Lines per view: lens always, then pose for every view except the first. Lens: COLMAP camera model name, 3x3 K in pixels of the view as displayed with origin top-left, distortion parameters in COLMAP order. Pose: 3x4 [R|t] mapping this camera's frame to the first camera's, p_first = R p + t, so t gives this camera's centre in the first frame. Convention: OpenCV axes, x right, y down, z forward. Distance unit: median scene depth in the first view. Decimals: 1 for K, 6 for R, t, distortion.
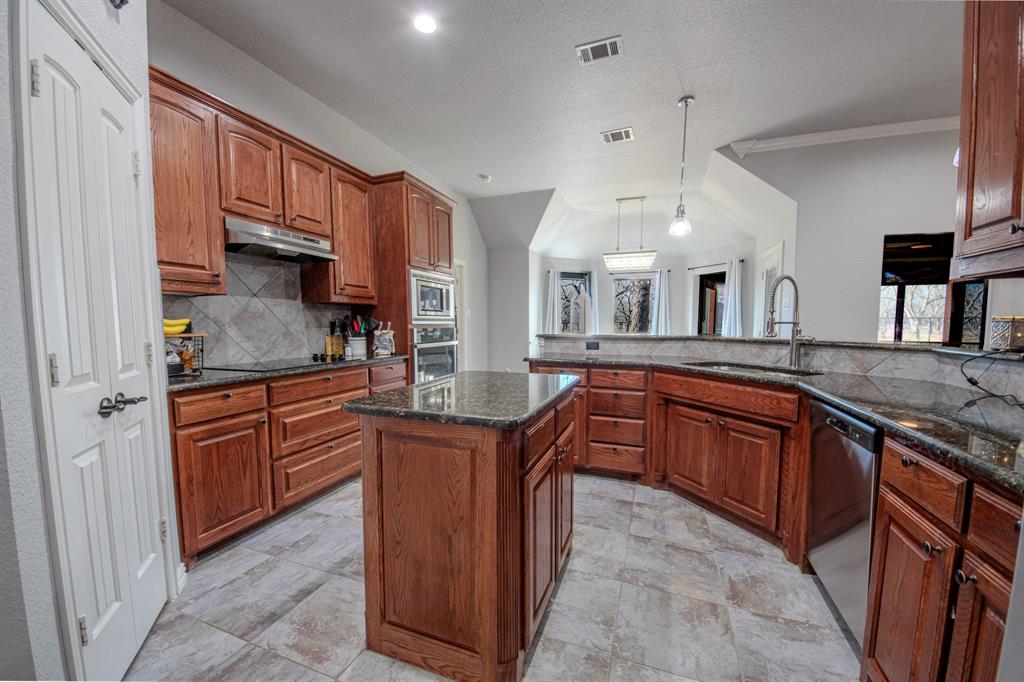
lens RADIAL K [[384.2, 0, 513.1], [0, 384.2, 351.6], [0, 0, 1]] dist [0.035601, -0.024230]
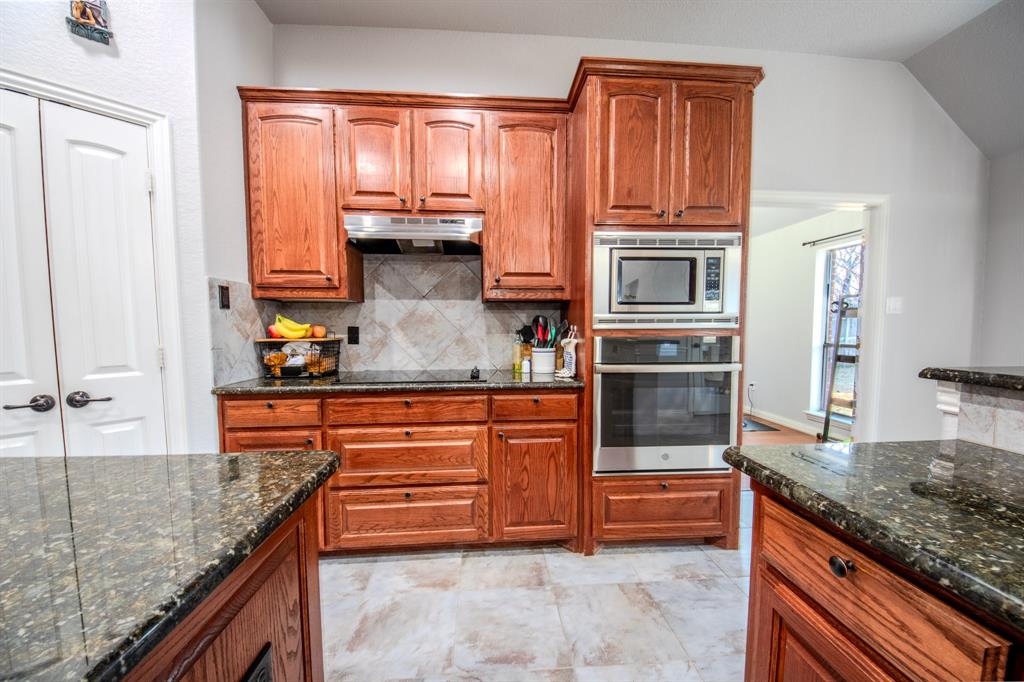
lens RADIAL K [[384.2, 0, 513.1], [0, 384.2, 351.6], [0, 0, 1]] dist [0.035601, -0.024230]
pose [[0.421989, 0.055979, -0.904871, 0.253102], [-0.063497, 0.997466, 0.032095, -0.060424], [0.904375, 0.043912, 0.424474, 0.814035]]
